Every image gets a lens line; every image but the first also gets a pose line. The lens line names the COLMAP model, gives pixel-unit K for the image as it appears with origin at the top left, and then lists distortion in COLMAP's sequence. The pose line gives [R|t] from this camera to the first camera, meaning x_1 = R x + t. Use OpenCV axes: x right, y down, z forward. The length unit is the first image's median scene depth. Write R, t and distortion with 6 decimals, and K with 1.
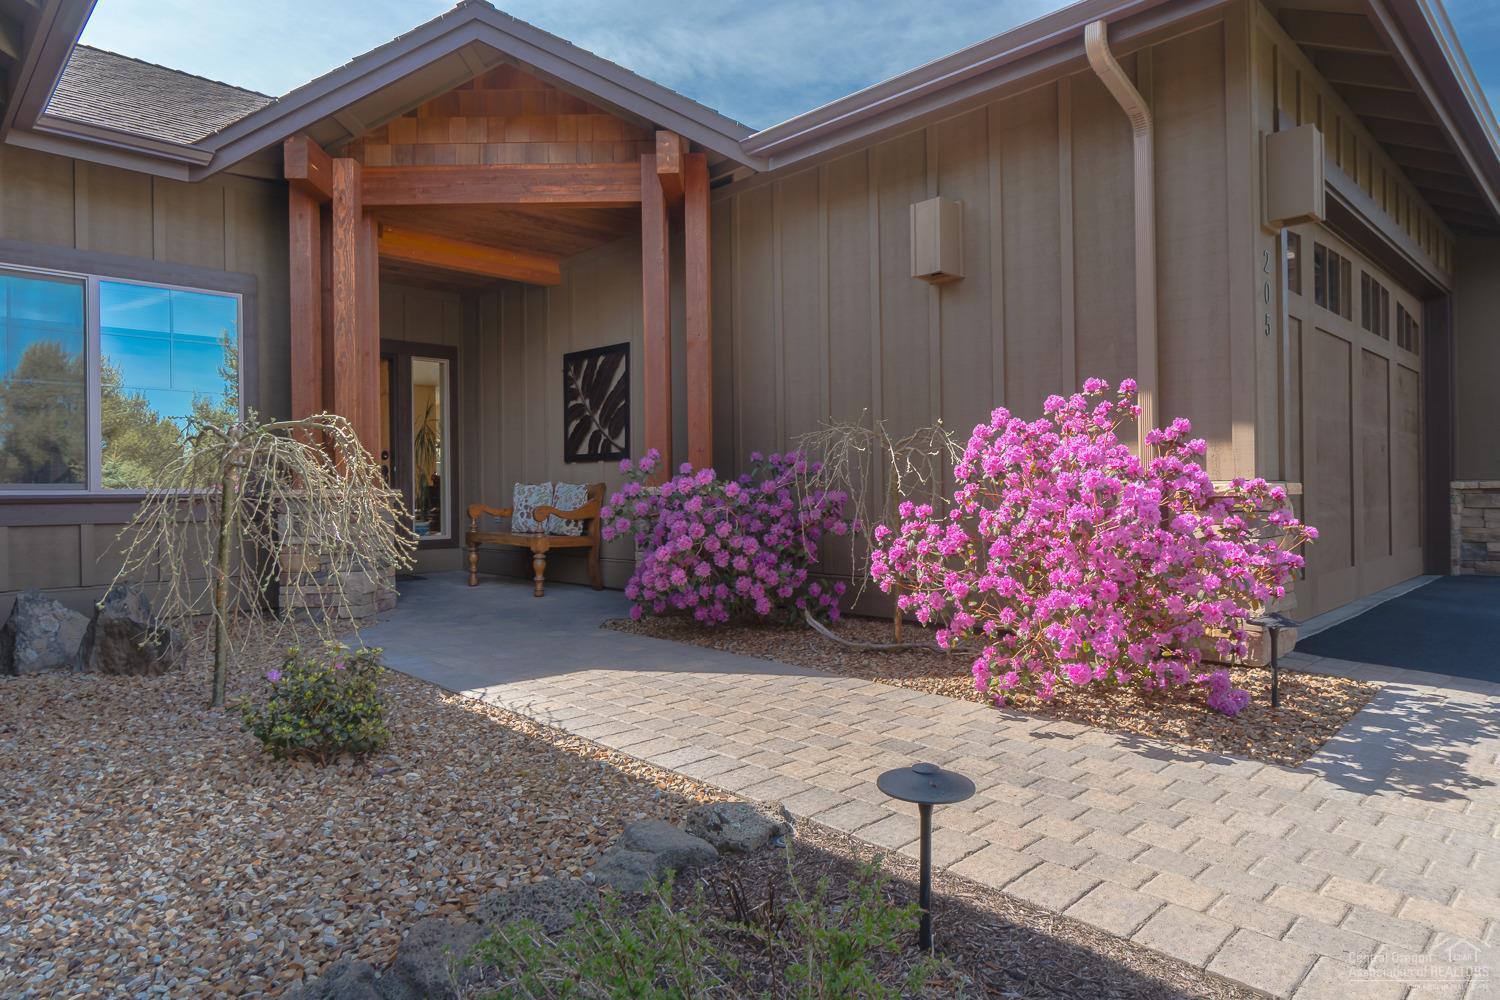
lens RADIAL K [[899.3, 0, 750.8], [0, 899.3, 497.6], [0, 0, 1]] dist [0.000454, 0.000019]
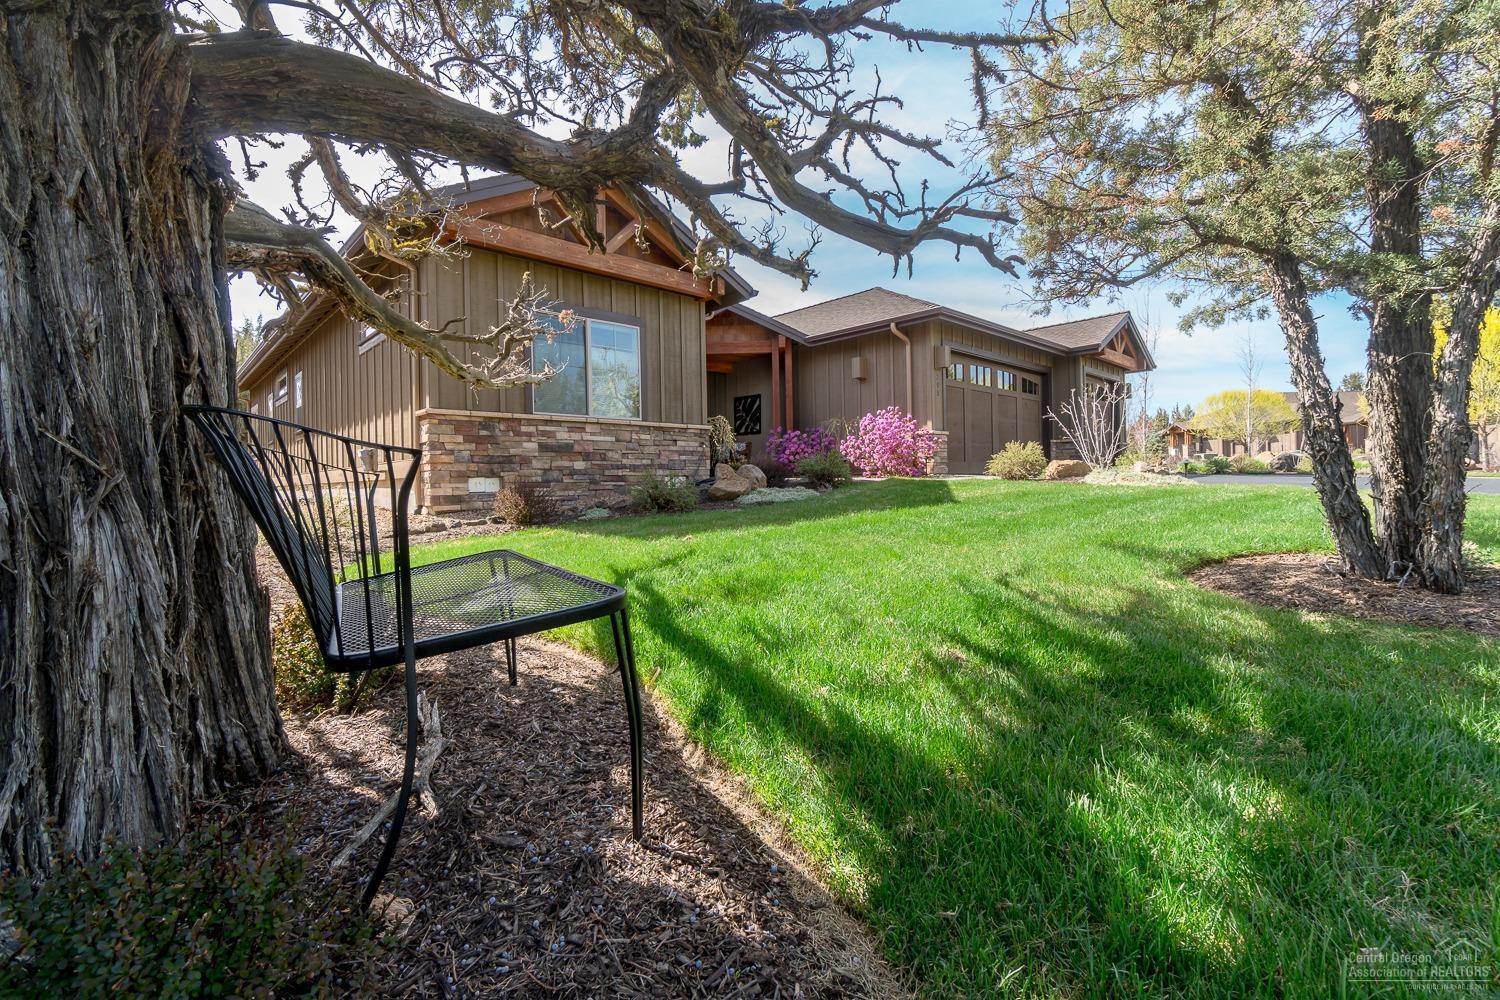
lens RADIAL K [[641.0, 0, 748.5], [0, 641.0, 492.1], [0, 0, 1]] dist [-0.004005, -0.000098]
pose [[0.999574, -0.005201, -0.028732, -0.152793], [0.005466, 0.999943, 0.009166, 0.170428], [0.028683, -0.009319, 0.999545, -1.444000]]
